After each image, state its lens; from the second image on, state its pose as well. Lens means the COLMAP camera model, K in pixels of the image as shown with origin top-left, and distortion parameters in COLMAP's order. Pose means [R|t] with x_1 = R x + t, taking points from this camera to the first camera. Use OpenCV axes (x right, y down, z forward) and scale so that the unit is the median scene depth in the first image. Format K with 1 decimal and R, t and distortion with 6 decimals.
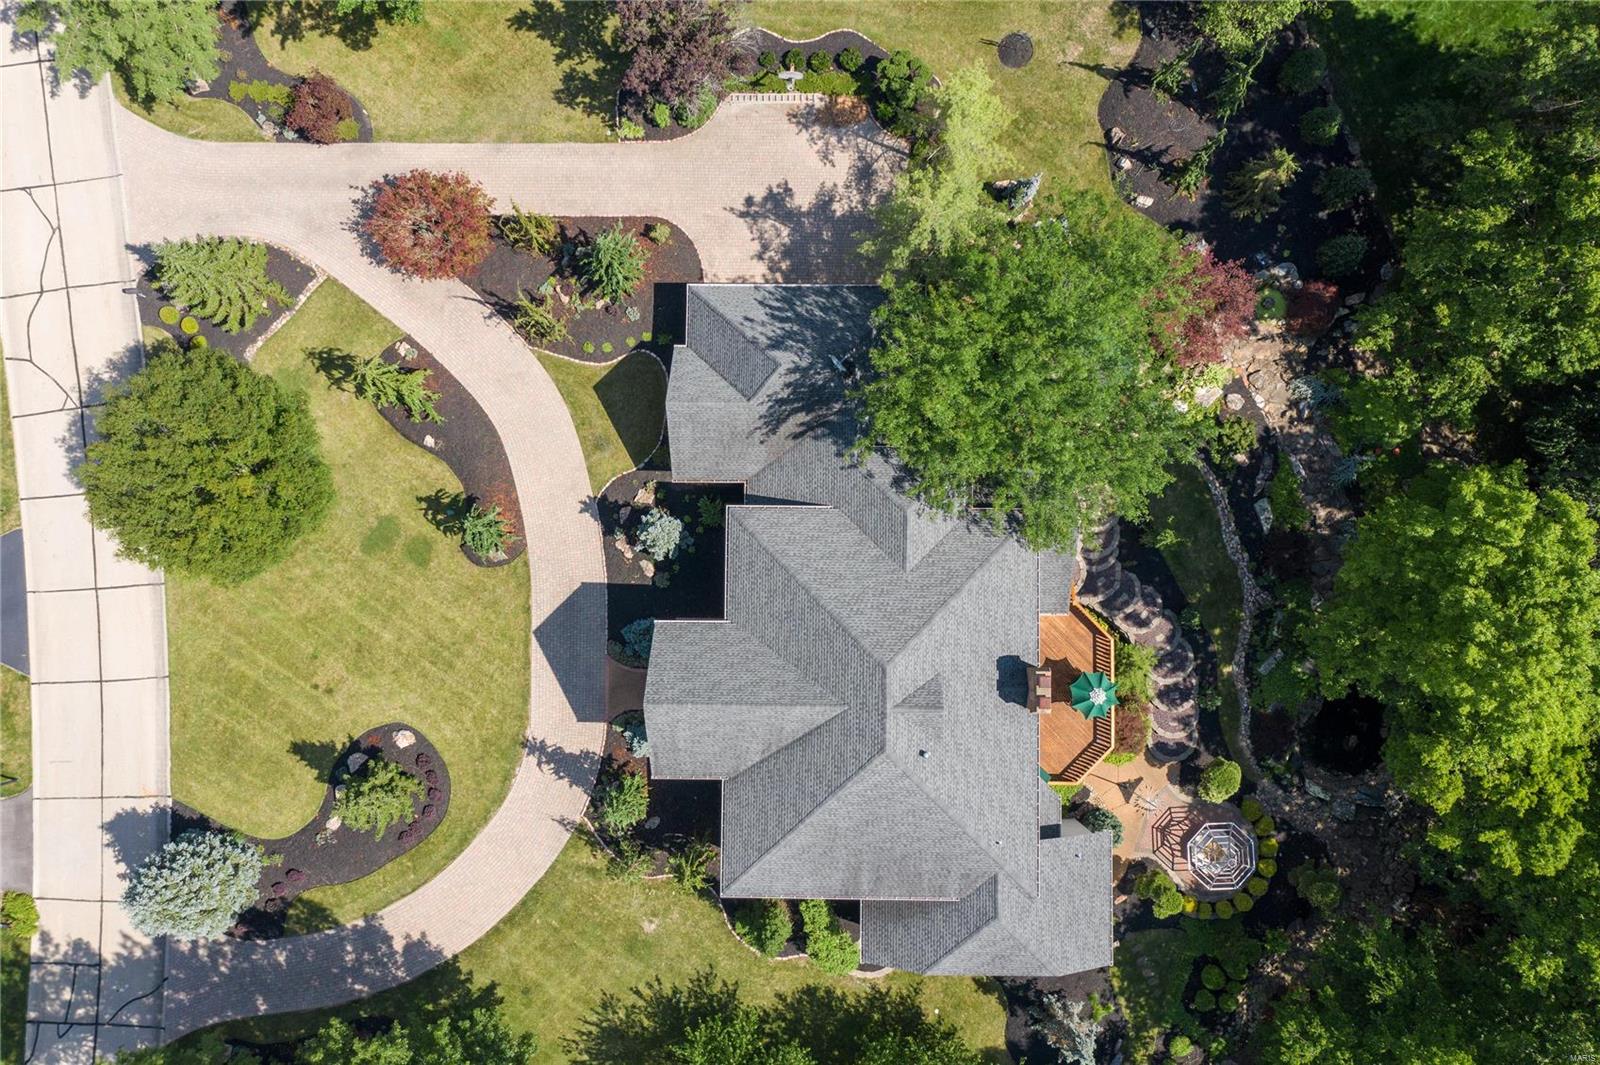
lens RADIAL K [[1244.2, 0, 800.0], [0, 1244.2, 532.5], [0, 0, 1]] dist [0.033198, -0.046201]
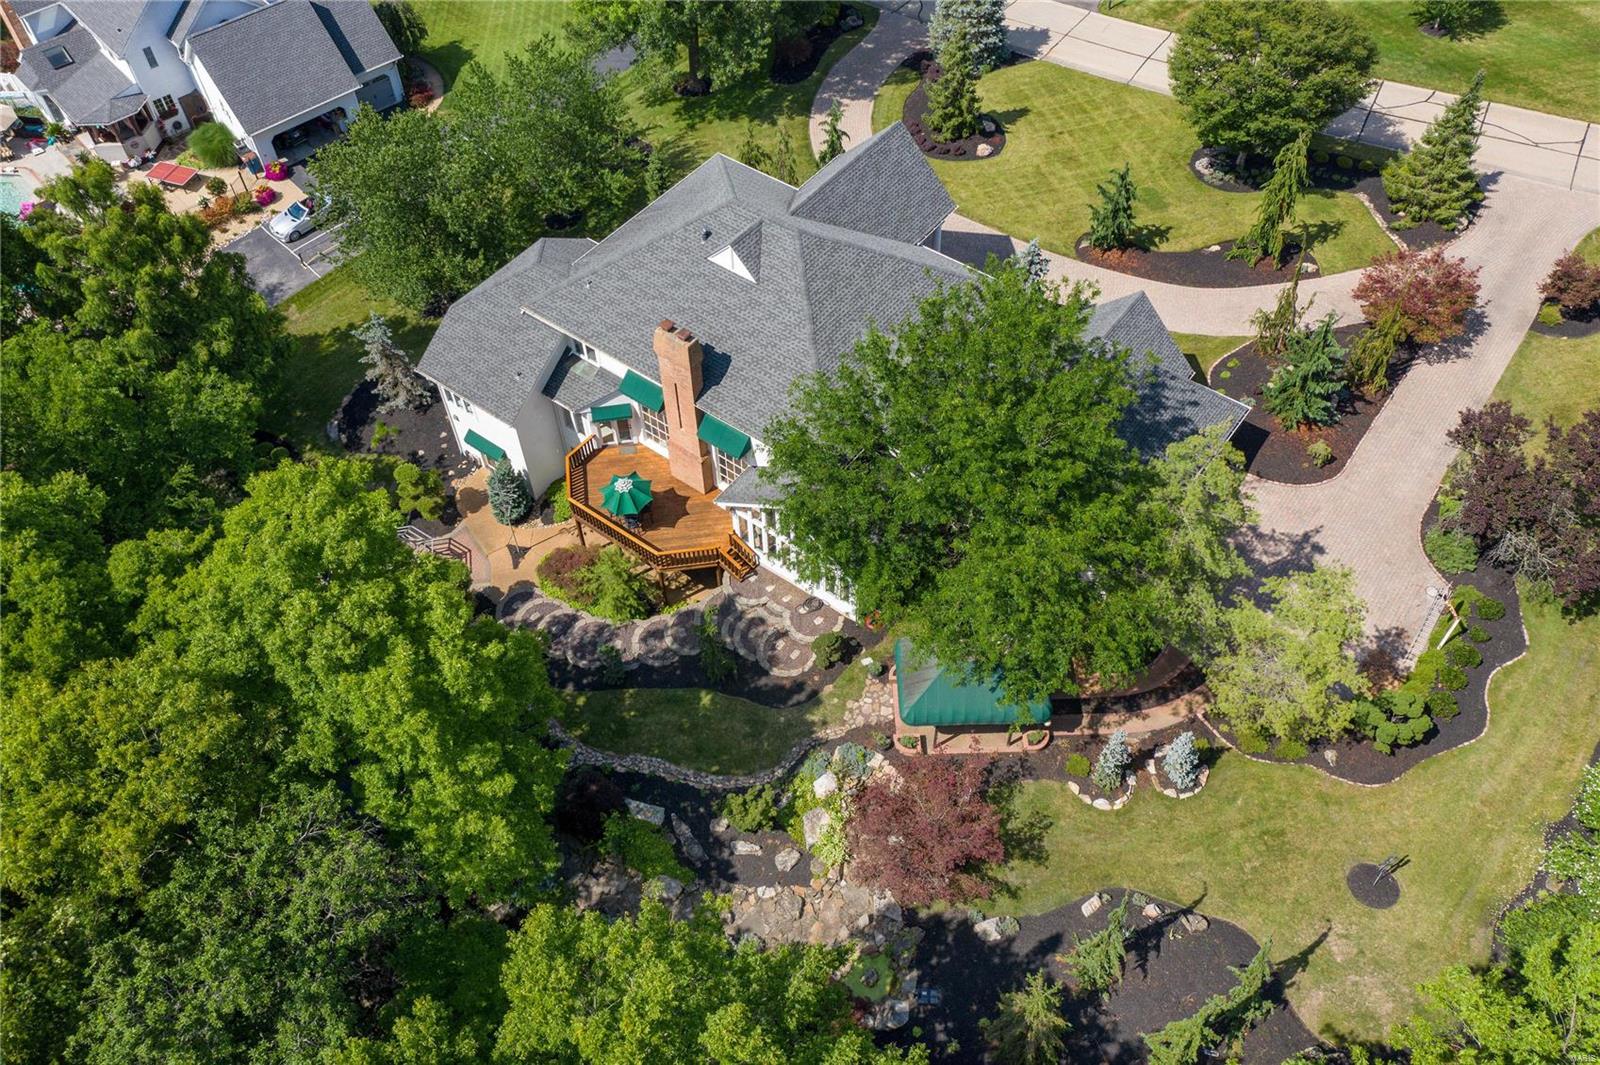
lens RADIAL K [[1244.2, 0, 800.0], [0, 1244.2, 532.5], [0, 0, 1]] dist [0.033198, -0.046201]
pose [[-0.594785, 0.648533, -0.475011, 0.568421], [-0.800351, -0.422390, 0.425471, -0.342705], [0.075292, 0.633239, 0.770285, 0.310117]]
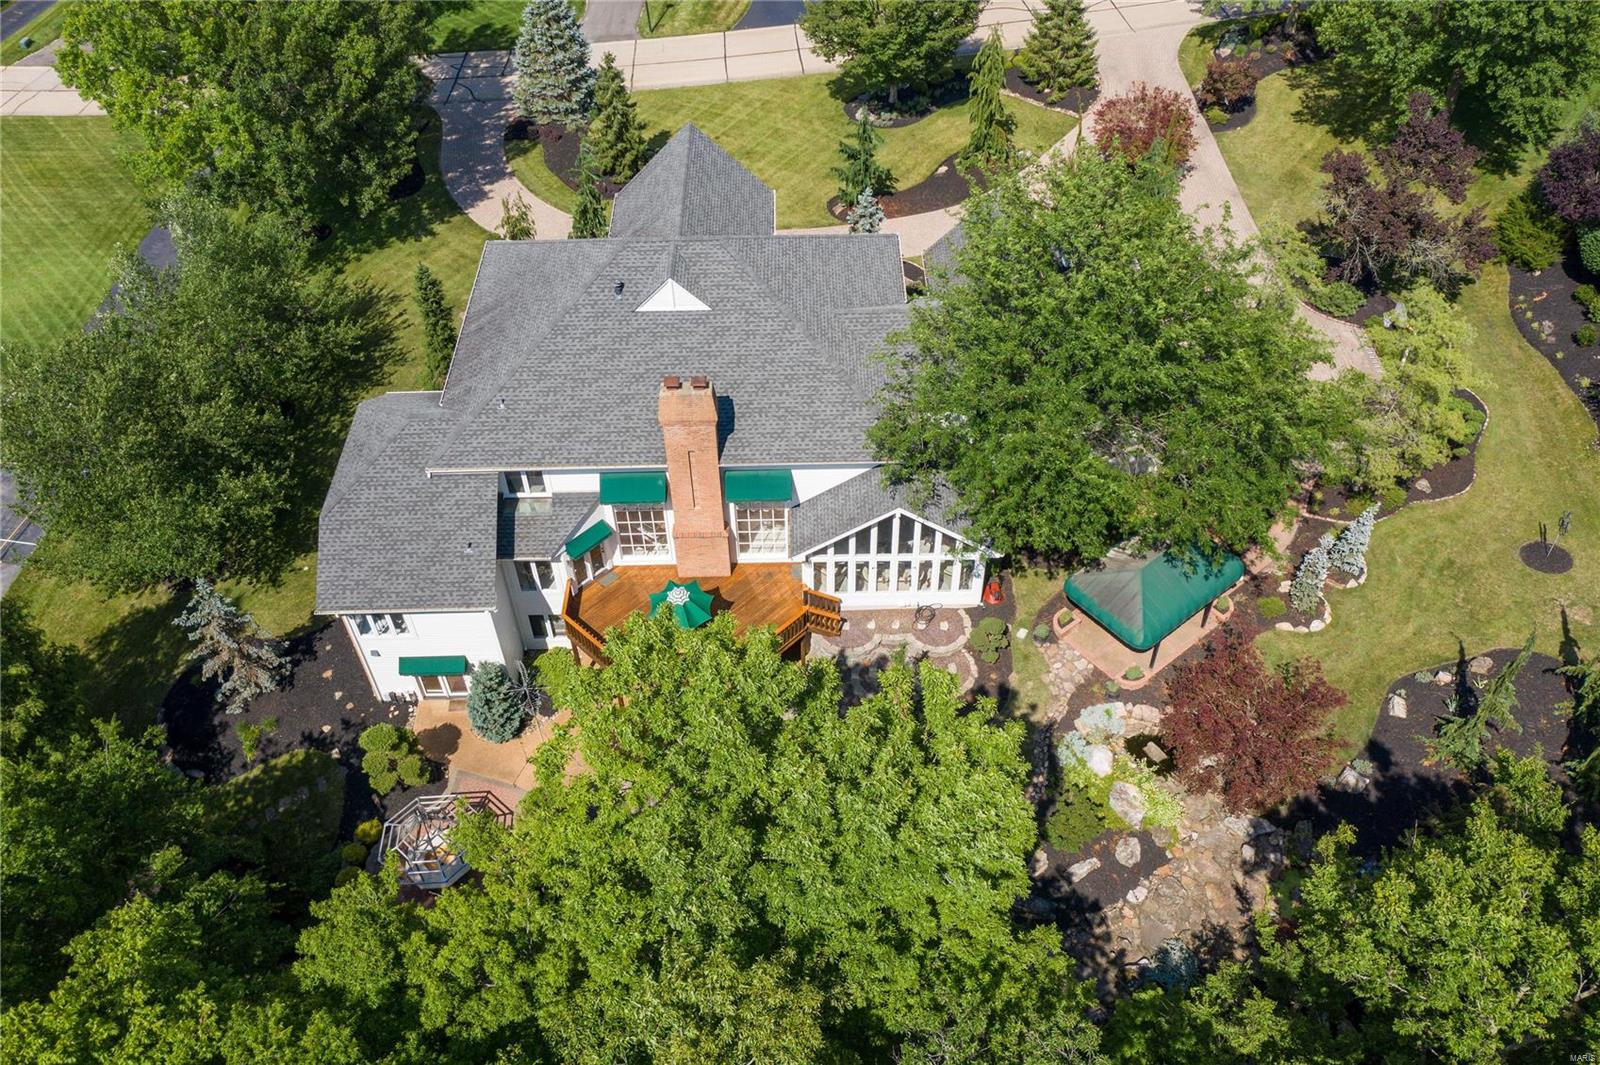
lens RADIAL K [[1258.9, 0, 800.0], [0, 1258.9, 532.5], [0, 0, 1]] dist [0.006890, 0.010406]
pose [[0.020754, 0.735377, -0.677340, 0.660872], [-0.996814, 0.067410, 0.042643, 0.023853], [0.077019, 0.674297, 0.734433, 0.404285]]
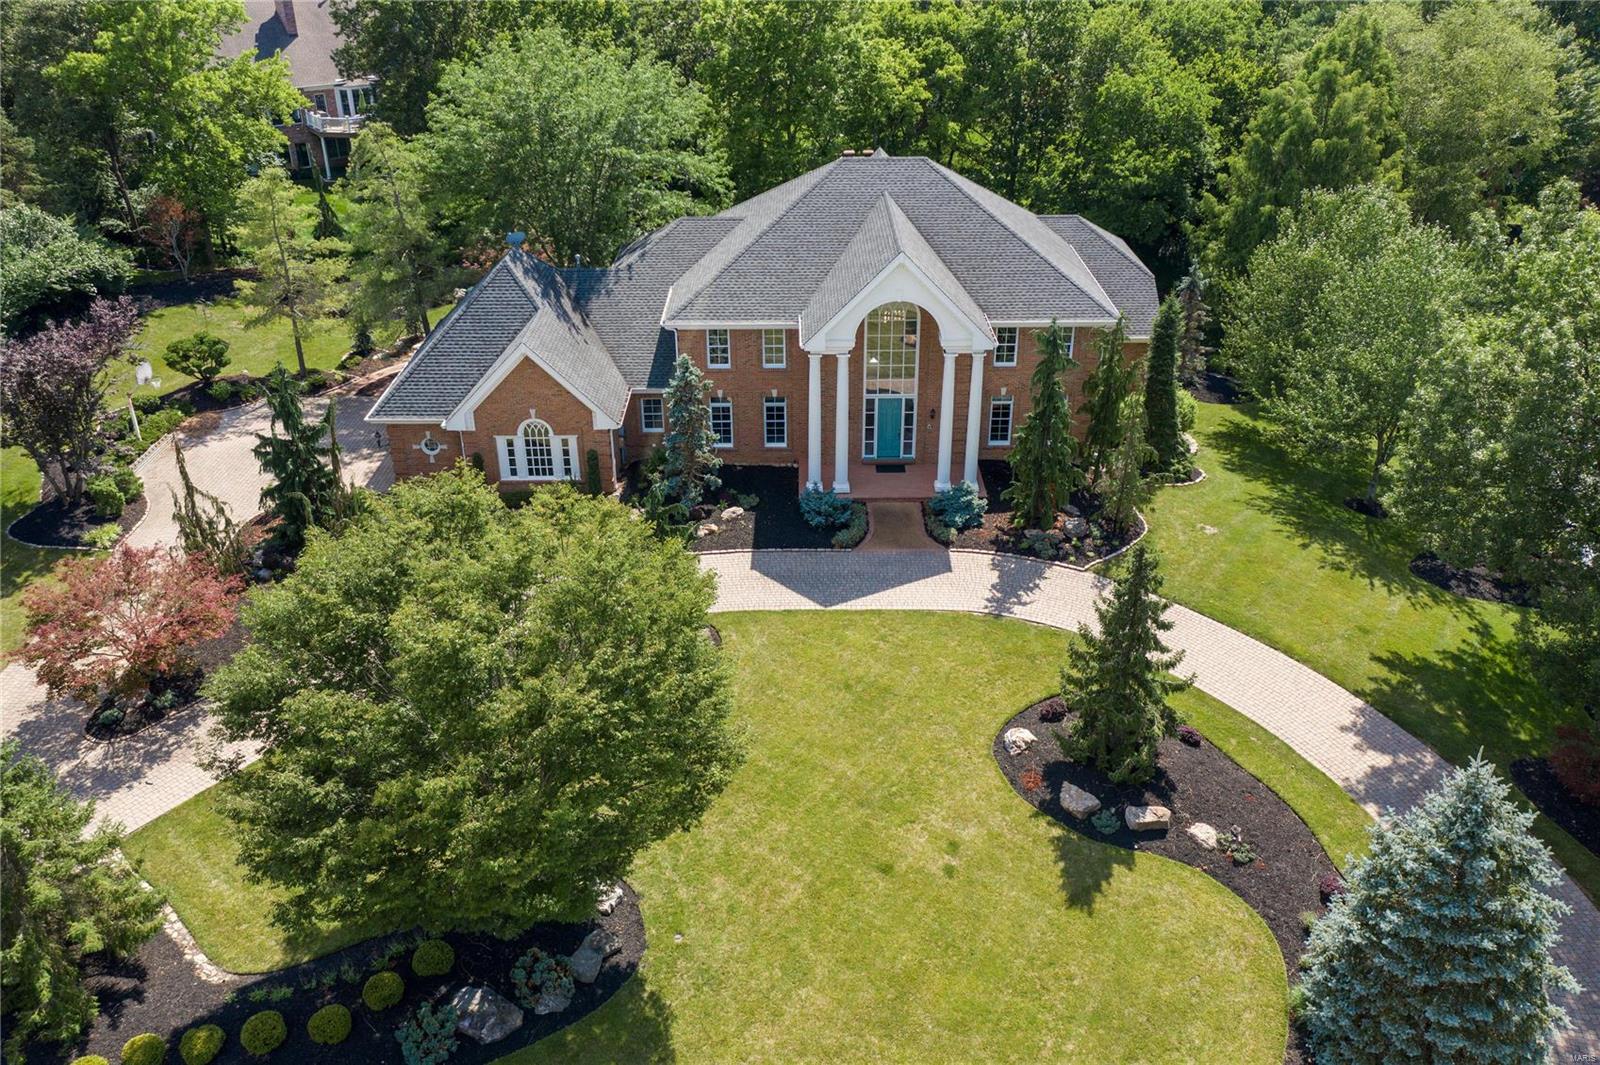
lens RADIAL K [[1264.8, 0, 800.0], [0, 1264.8, 532.5], [0, 0, 1]] dist [0.004448, -0.003642]
pose [[-0.015350, -0.445233, 0.895283, -0.781368], [0.998150, 0.045855, 0.039917, 0.038226], [-0.058825, 0.894240, 0.443706, 0.662644]]
